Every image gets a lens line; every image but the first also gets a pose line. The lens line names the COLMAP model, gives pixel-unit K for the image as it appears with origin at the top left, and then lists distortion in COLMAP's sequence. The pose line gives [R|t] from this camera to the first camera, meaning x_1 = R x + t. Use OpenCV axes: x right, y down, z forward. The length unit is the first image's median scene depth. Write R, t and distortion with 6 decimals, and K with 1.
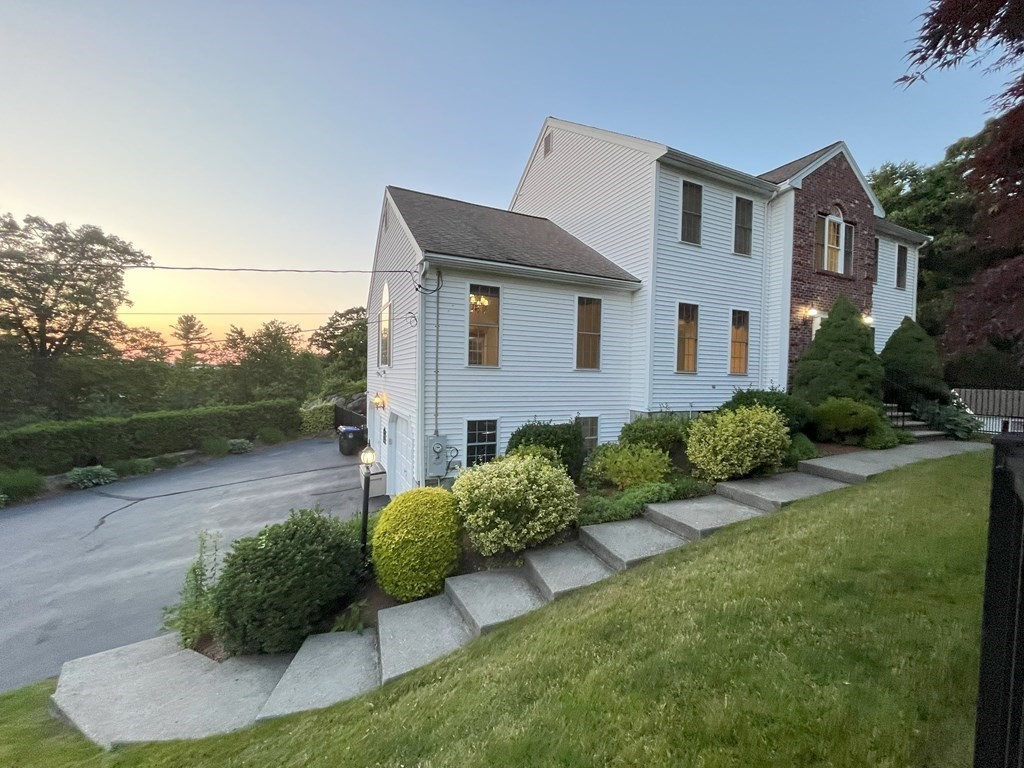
lens RADIAL K [[413.8, 0, 512.0], [0, 413.8, 384.0], [0, 0, 1]] dist [-0.002122, -0.000031]
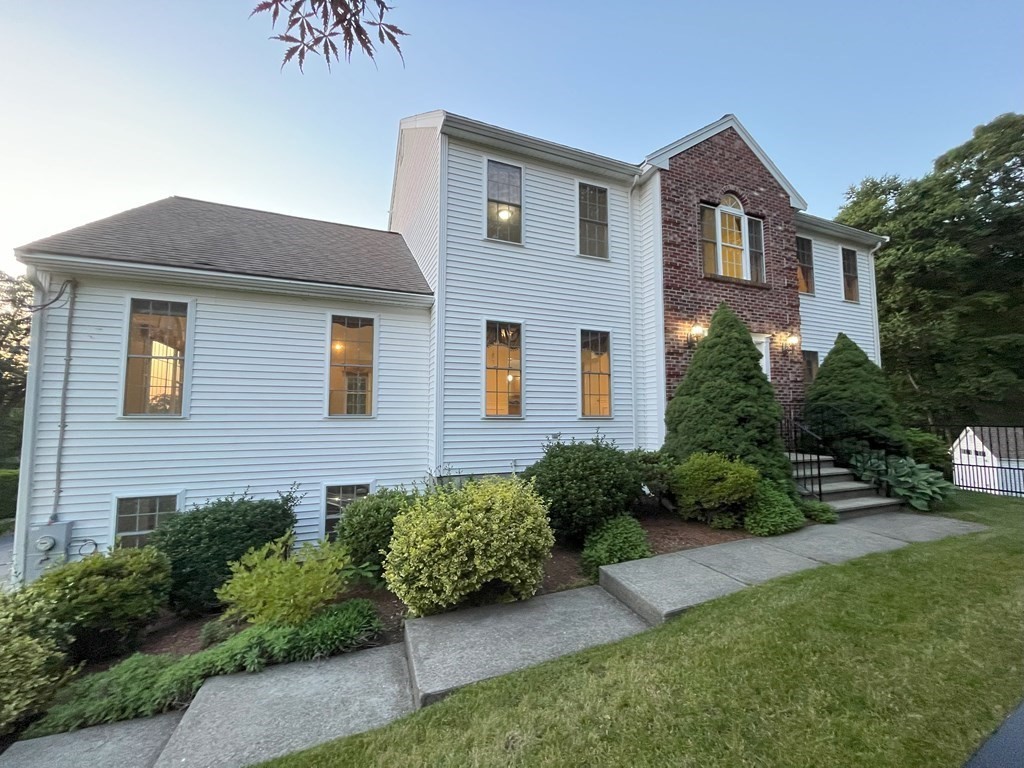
lens RADIAL K [[413.8, 0, 512.0], [0, 413.8, 384.0], [0, 0, 1]] dist [-0.002122, -0.000031]
pose [[0.998596, -0.023489, -0.047484, 0.439271], [0.018592, 0.994707, -0.101057, -0.012386], [0.049606, 0.100032, 0.993747, 0.273741]]
